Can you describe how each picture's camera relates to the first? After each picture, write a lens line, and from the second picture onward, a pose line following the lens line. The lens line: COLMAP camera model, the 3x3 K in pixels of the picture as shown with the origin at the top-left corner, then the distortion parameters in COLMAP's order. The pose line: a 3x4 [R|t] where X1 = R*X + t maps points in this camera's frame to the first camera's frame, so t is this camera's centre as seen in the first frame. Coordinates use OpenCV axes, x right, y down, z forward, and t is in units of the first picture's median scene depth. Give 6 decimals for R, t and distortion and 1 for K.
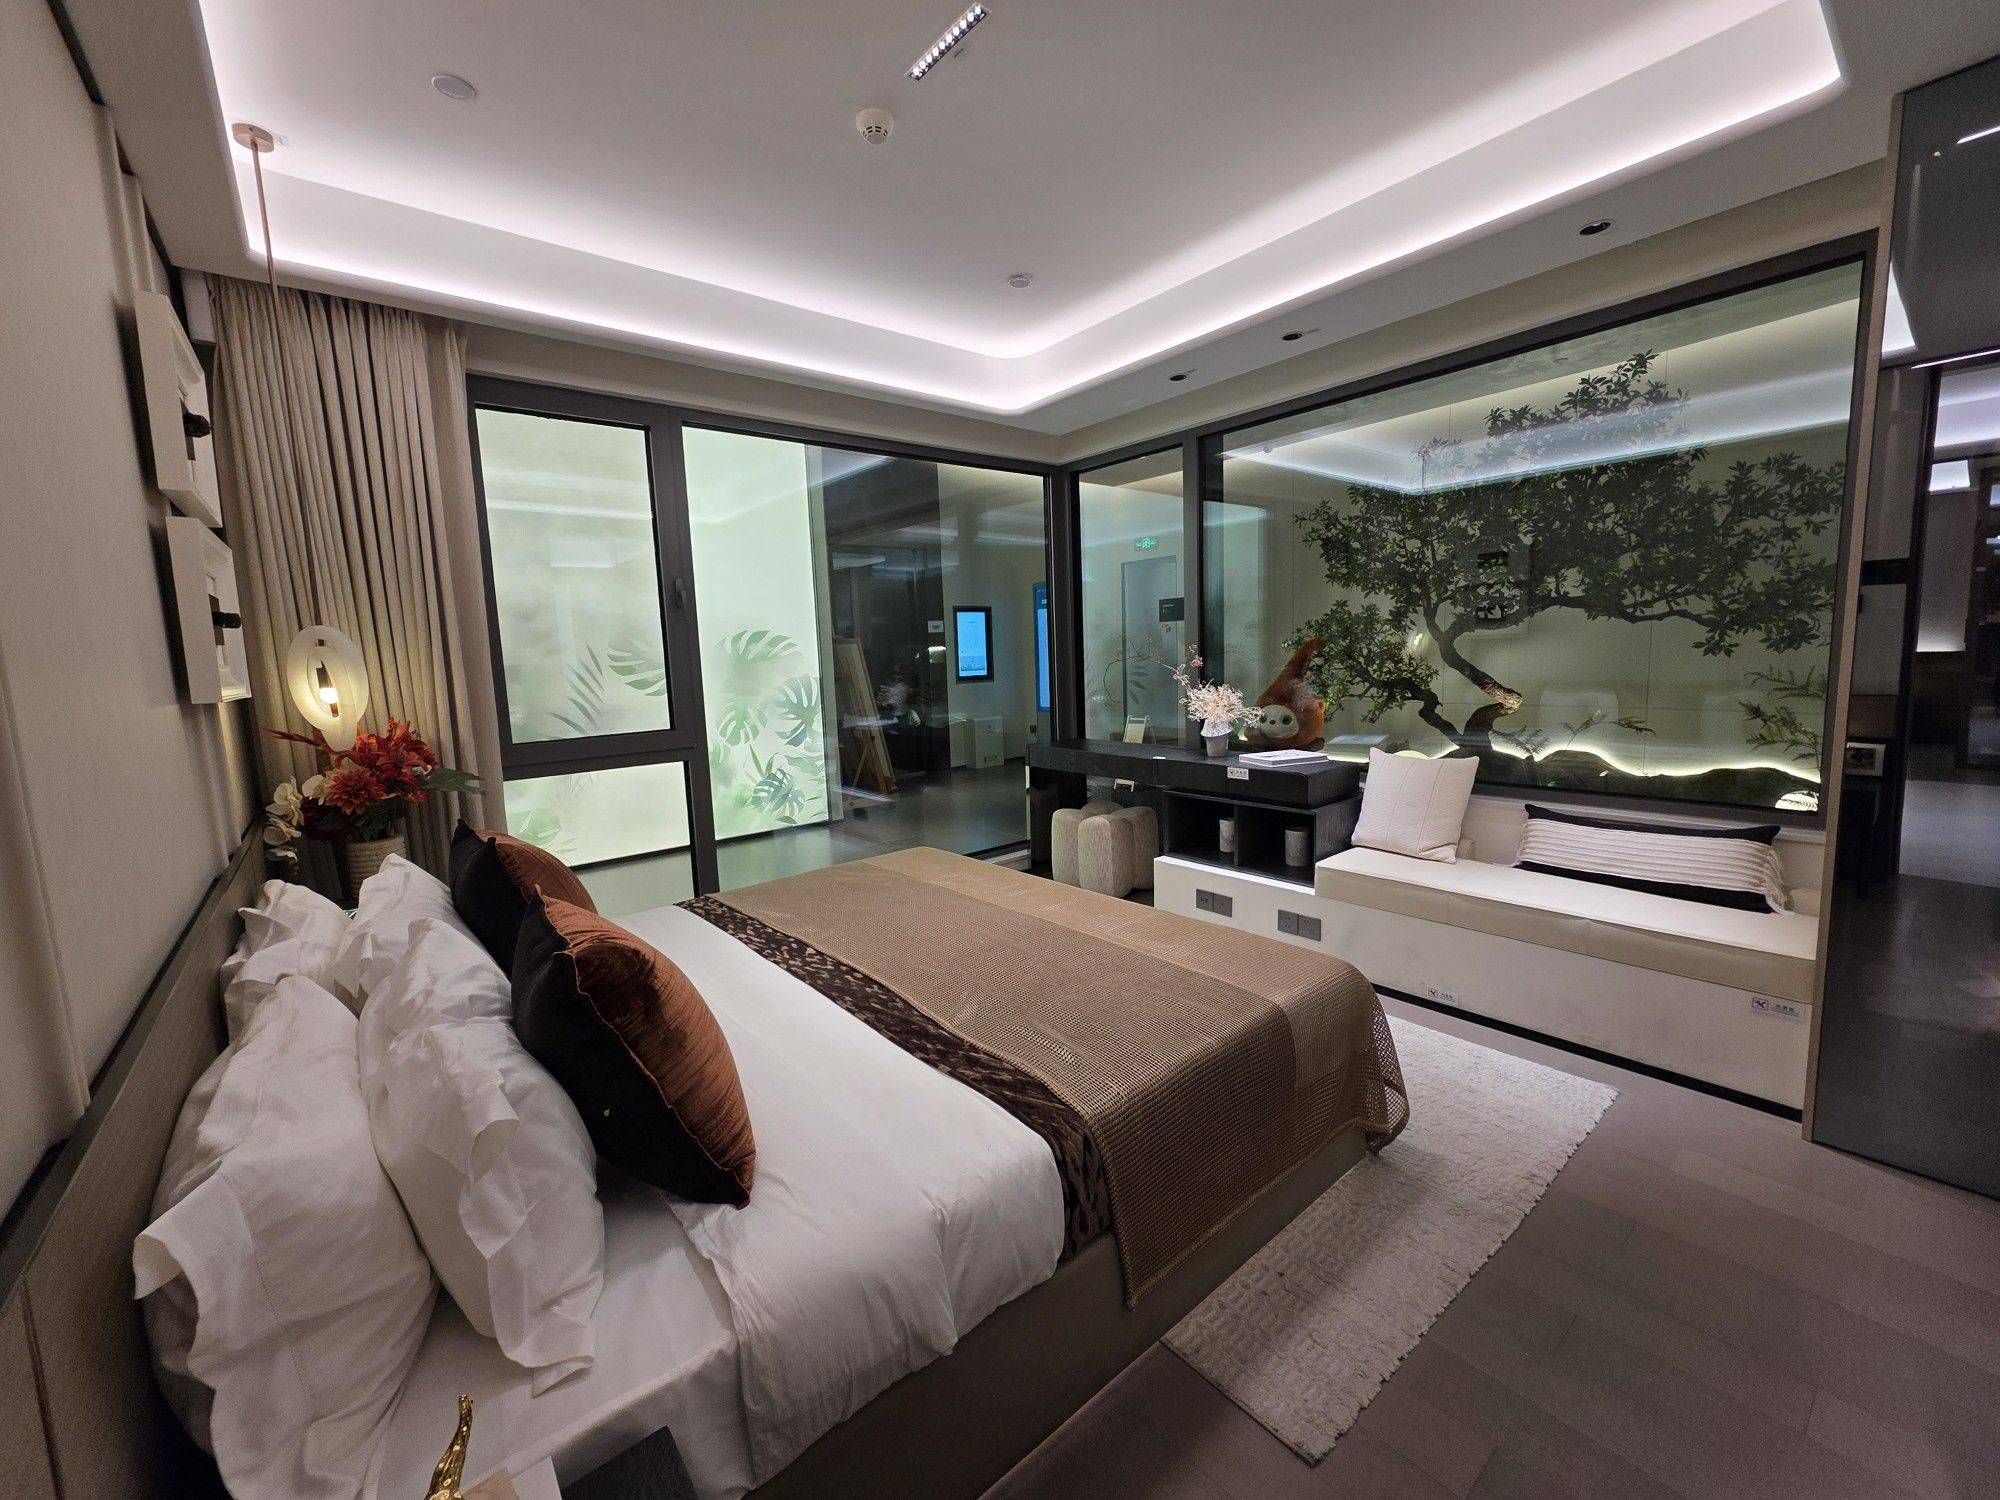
lens RADIAL K [[804.6, 0, 1000.0], [0, 804.6, 750.0], [0, 0, 1]] dist [0.007626, -0.000131]
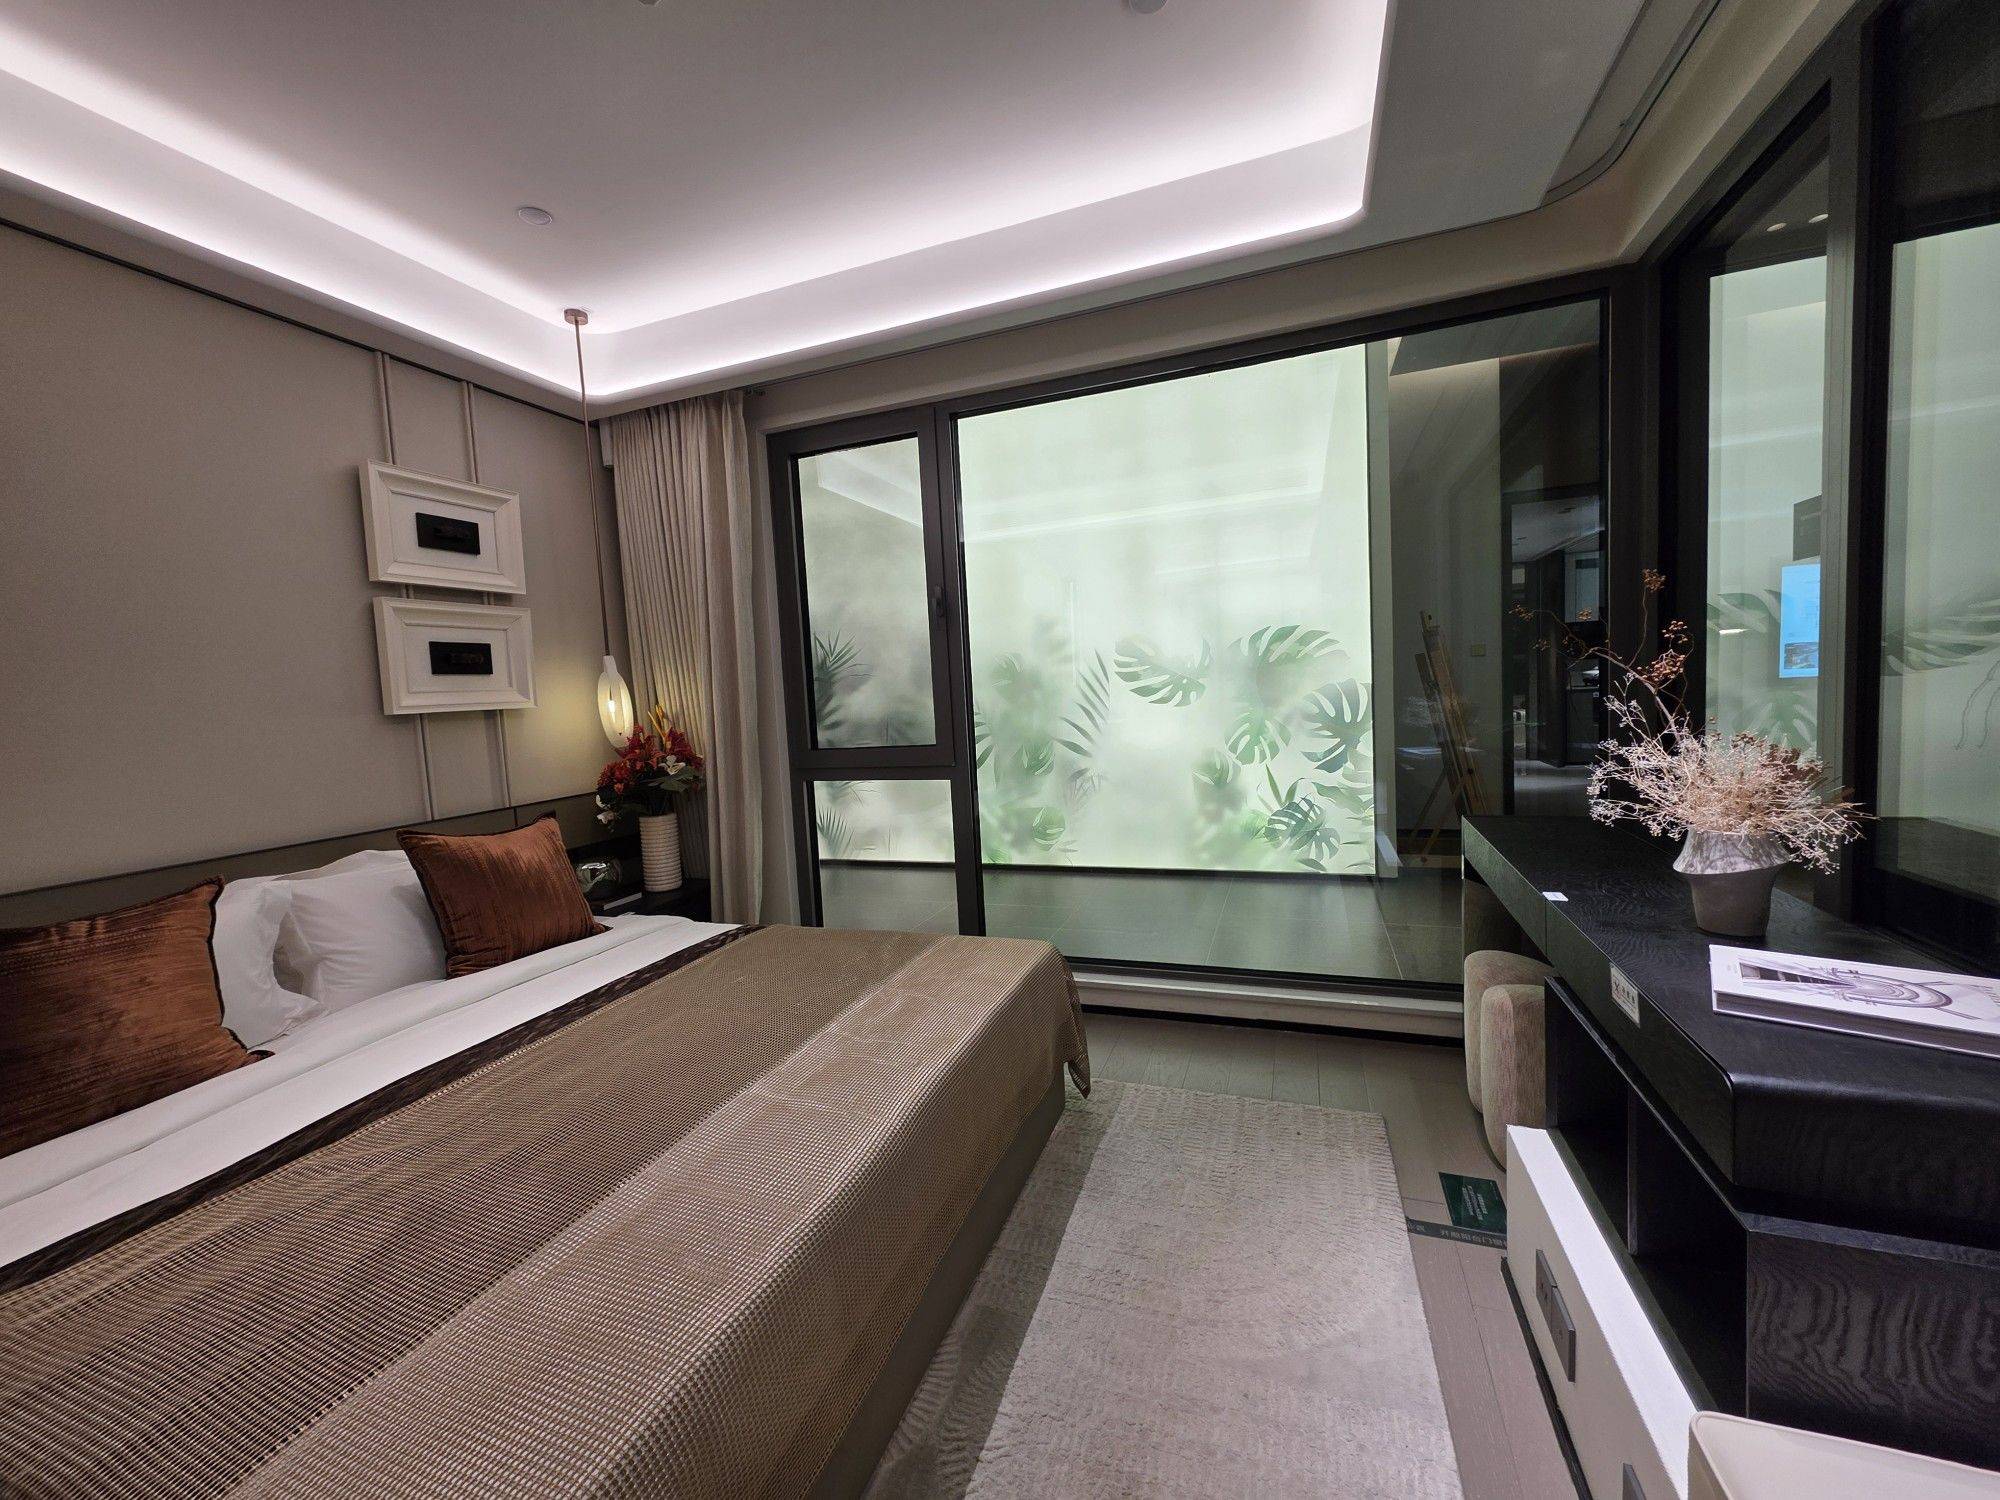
lens RADIAL K [[804.6, 0, 1000.0], [0, 804.6, 750.0], [0, 0, 1]] dist [0.007626, -0.000131]
pose [[0.498421, 0.077549, -0.863460, 0.266313], [-0.071866, 0.996259, 0.047993, -0.041763], [0.863952, 0.038132, 0.502129, 0.345989]]
